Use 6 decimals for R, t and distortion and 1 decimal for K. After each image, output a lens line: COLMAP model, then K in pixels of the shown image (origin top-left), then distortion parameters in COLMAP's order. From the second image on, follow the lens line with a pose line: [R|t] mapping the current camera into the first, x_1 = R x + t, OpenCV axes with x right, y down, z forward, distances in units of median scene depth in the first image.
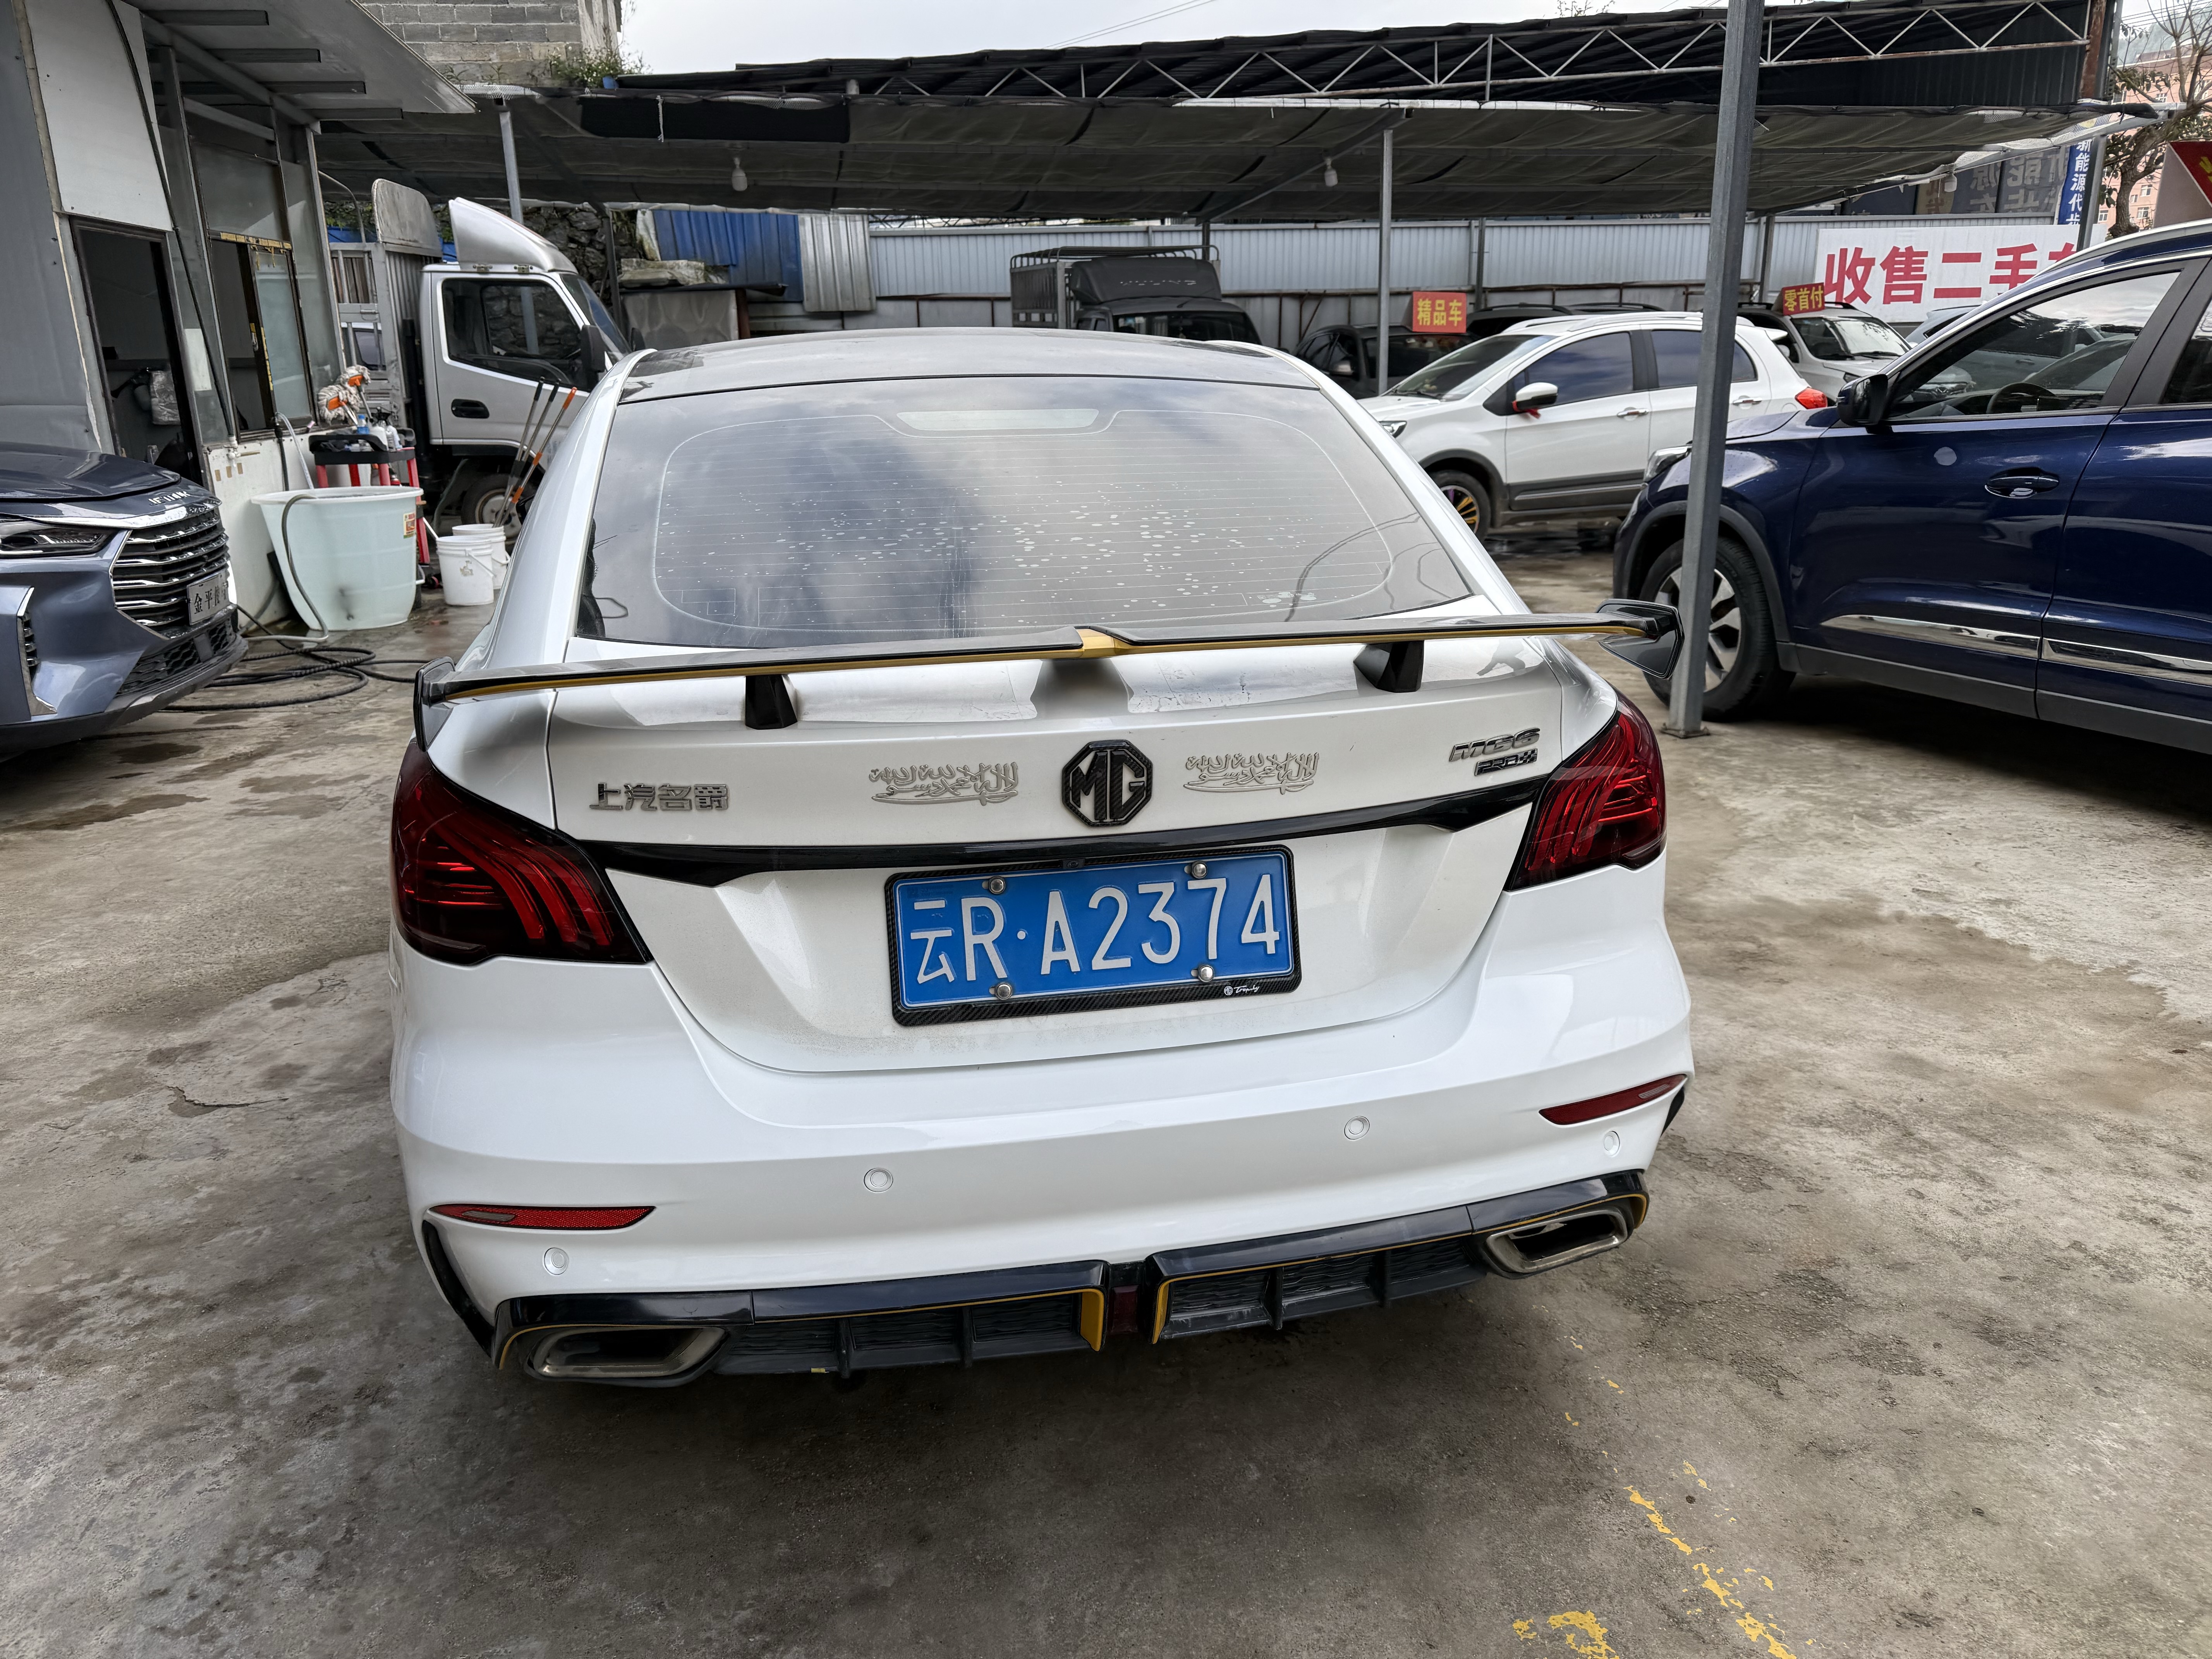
lens RADIAL K [[1567.1, 0, 1102.2], [0, 1567.1, 823.6], [0, 0, 1]] dist [0.009817, -0.013674]
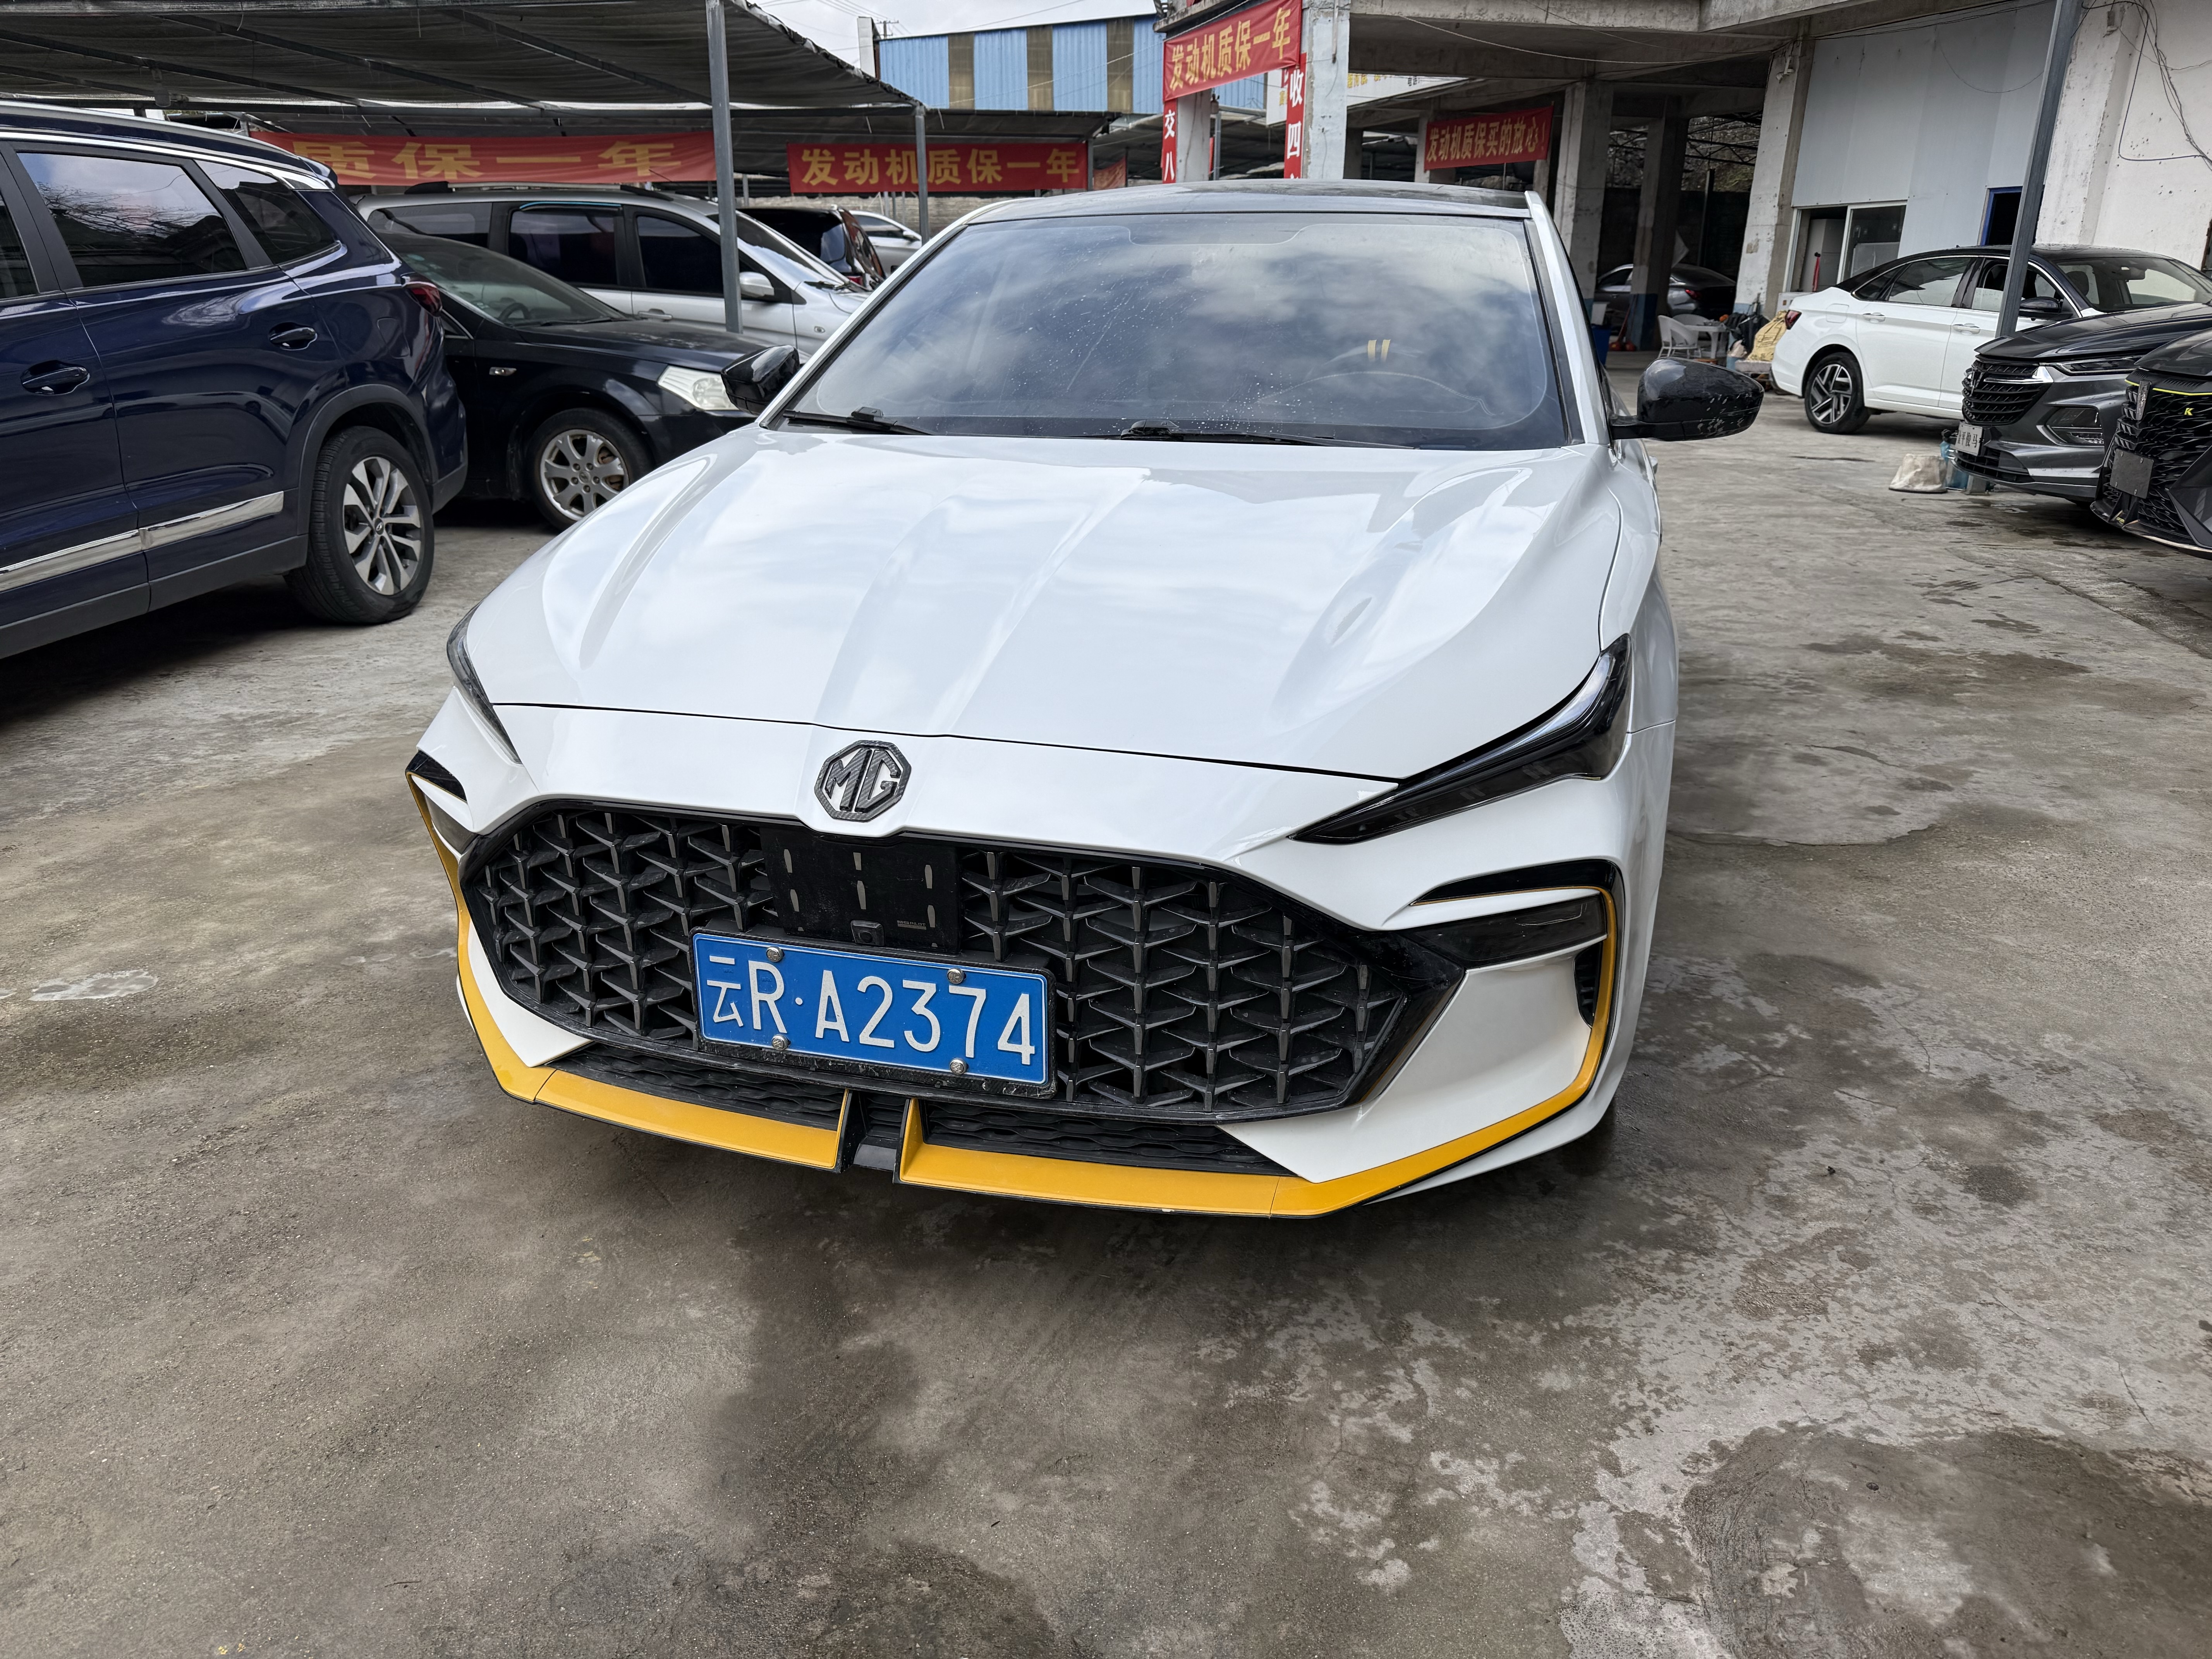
lens RADIAL K [[1567.1, 0, 1102.2], [0, 1567.1, 823.6], [0, 0, 1]] dist [0.009817, -0.013674]
pose [[-0.896390, -0.126614, 0.424798, -0.471531], [0.144545, 0.822459, 0.550152, -0.509906], [-0.419036, 0.554554, -0.718943, 1.880352]]
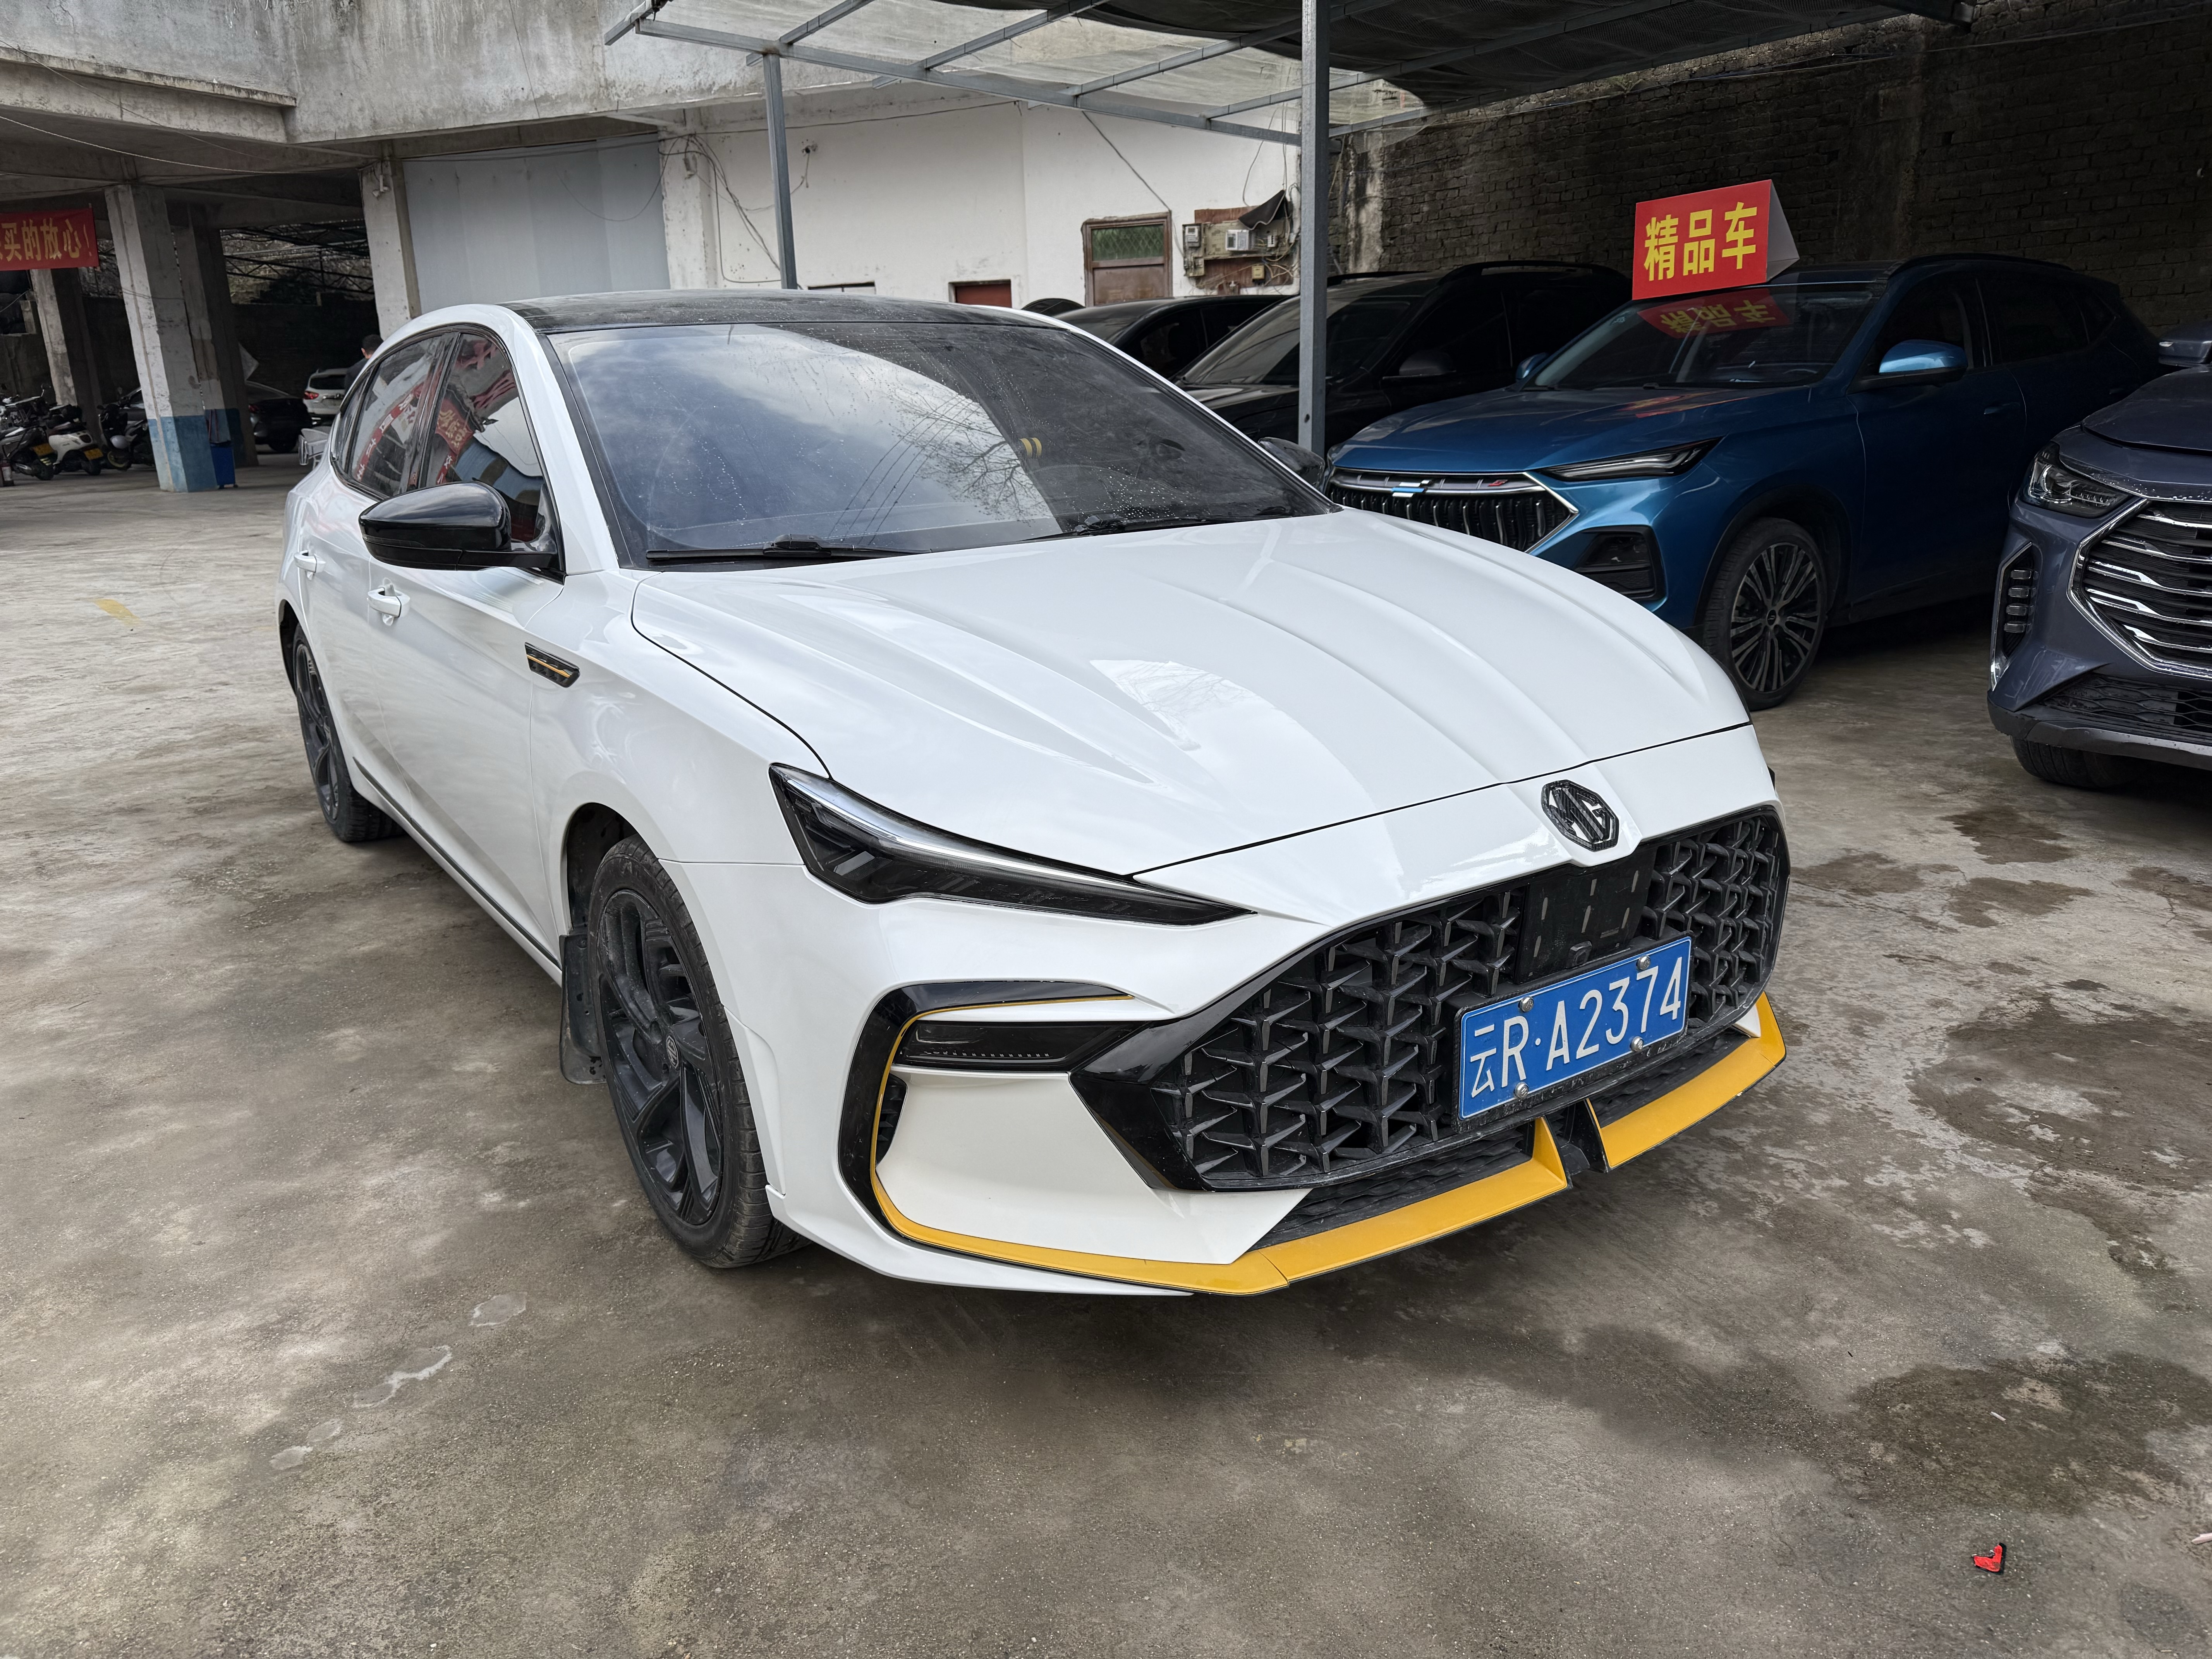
lens RADIAL K [[1567.1, 0, 1102.2], [0, 1567.1, 823.6], [0, 0, 1]] dist [0.009817, -0.013674]
pose [[-0.906315, 0.159077, -0.391519, 0.125924], [-0.078684, 0.846728, 0.526176, -0.532298], [0.415212, 0.507687, -0.754886, 1.895064]]
